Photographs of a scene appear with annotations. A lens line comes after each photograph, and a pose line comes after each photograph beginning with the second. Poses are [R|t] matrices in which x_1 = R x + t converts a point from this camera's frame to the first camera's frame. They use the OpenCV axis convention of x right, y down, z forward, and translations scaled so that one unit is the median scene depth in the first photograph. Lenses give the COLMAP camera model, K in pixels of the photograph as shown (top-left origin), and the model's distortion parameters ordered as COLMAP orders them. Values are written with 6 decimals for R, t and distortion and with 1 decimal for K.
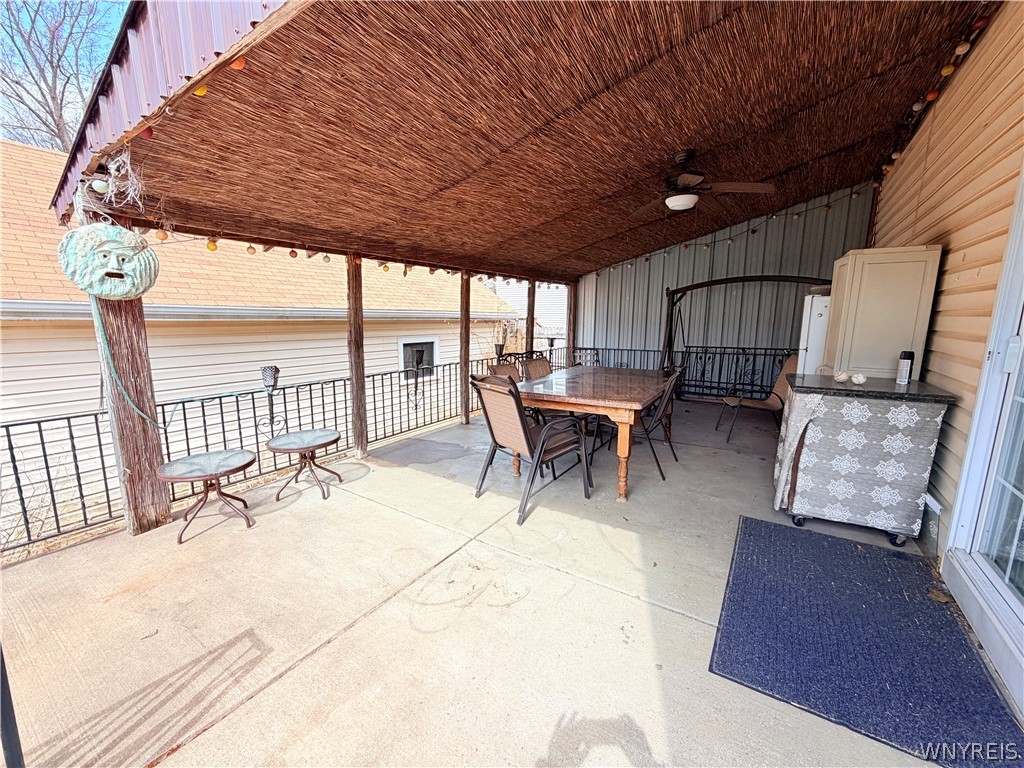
lens RADIAL K [[405.1, 0, 509.8], [0, 405.1, 385.0], [0, 0, 1]] dist [-0.000181, -0.000556]
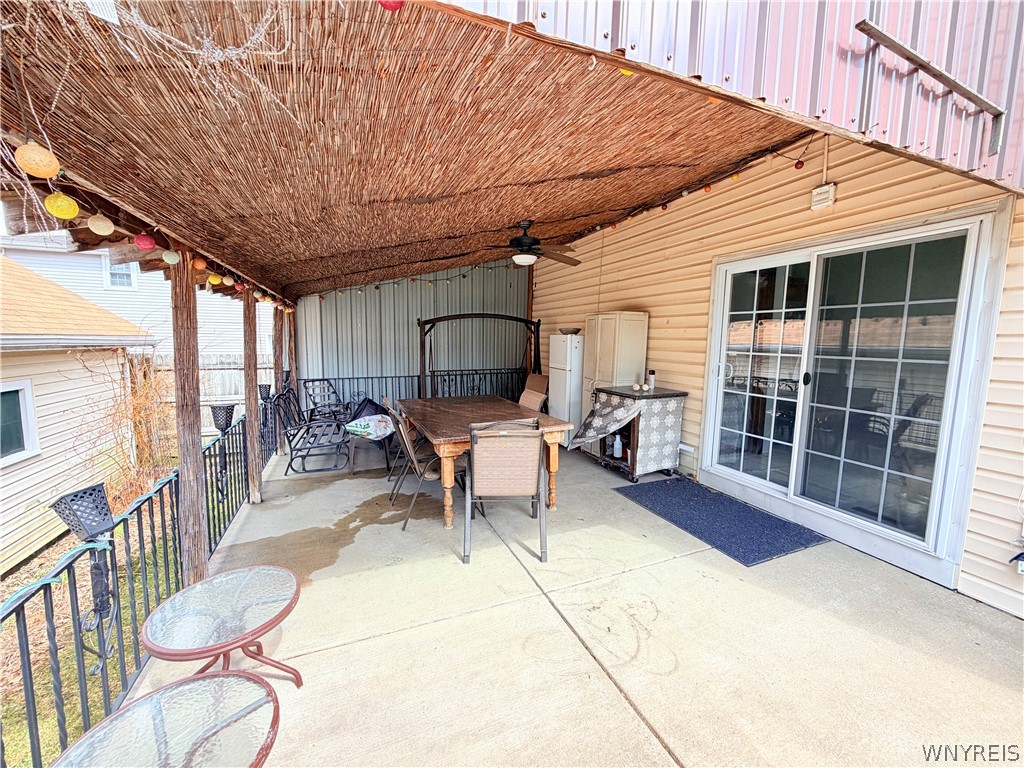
lens RADIAL K [[405.1, 0, 510.6], [0, 405.1, 383.1], [0, 0, 1]] dist [-0.000181, -0.000556]
pose [[0.563236, -0.087506, 0.821649, -0.757210], [0.126554, 0.991780, 0.018872, -0.120084], [-0.816547, 0.093354, 0.569681, 0.413854]]
